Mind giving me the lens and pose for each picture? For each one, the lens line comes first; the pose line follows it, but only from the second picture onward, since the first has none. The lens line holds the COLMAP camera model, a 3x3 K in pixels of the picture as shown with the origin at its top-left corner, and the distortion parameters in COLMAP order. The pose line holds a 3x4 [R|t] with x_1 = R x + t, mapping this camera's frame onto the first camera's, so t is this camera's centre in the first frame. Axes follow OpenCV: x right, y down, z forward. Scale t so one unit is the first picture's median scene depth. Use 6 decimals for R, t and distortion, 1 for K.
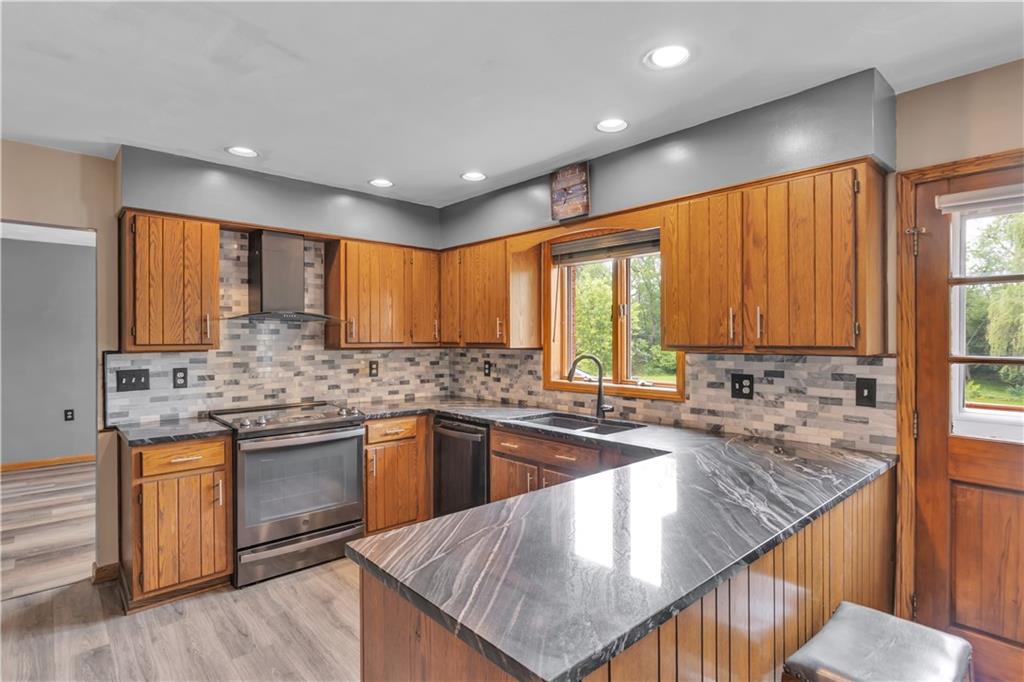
lens RADIAL K [[521.9, 0, 512.0], [0, 521.9, 341.0], [0, 0, 1]] dist [-0.003592, -0.001025]
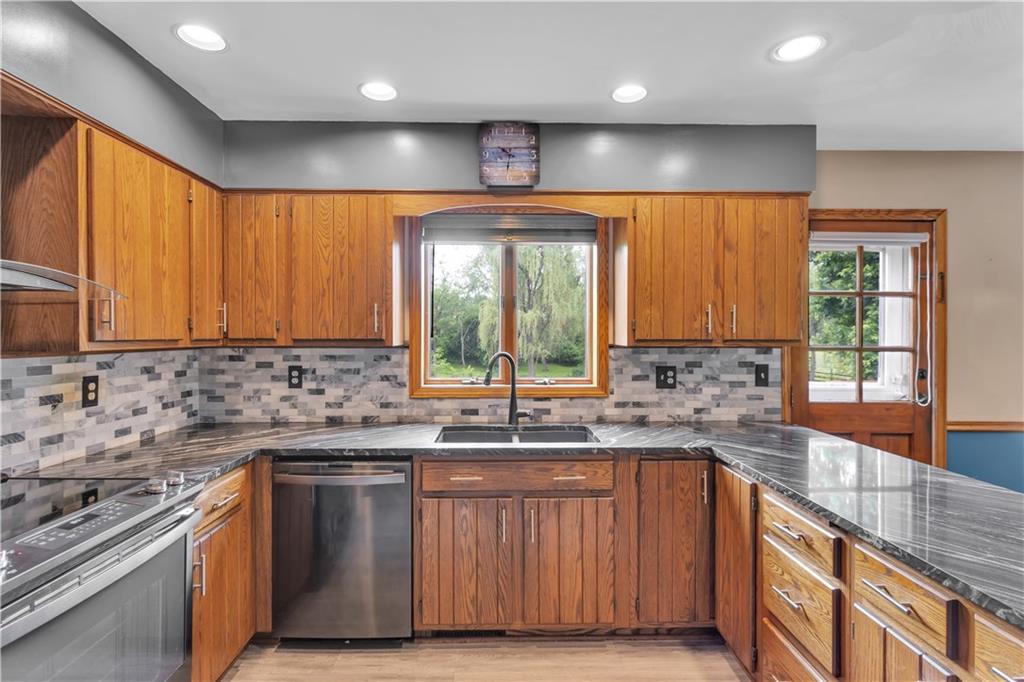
lens RADIAL K [[491.2, 0, 510.8], [0, 491.2, 337.0], [0, 0, 1]] dist [0.000057, 0.000691]
pose [[0.659691, -0.002867, 0.751531, -0.448850], [0.002795, 0.999995, 0.001362, 0.000525], [-0.751531, 0.001202, 0.659696, 0.467786]]
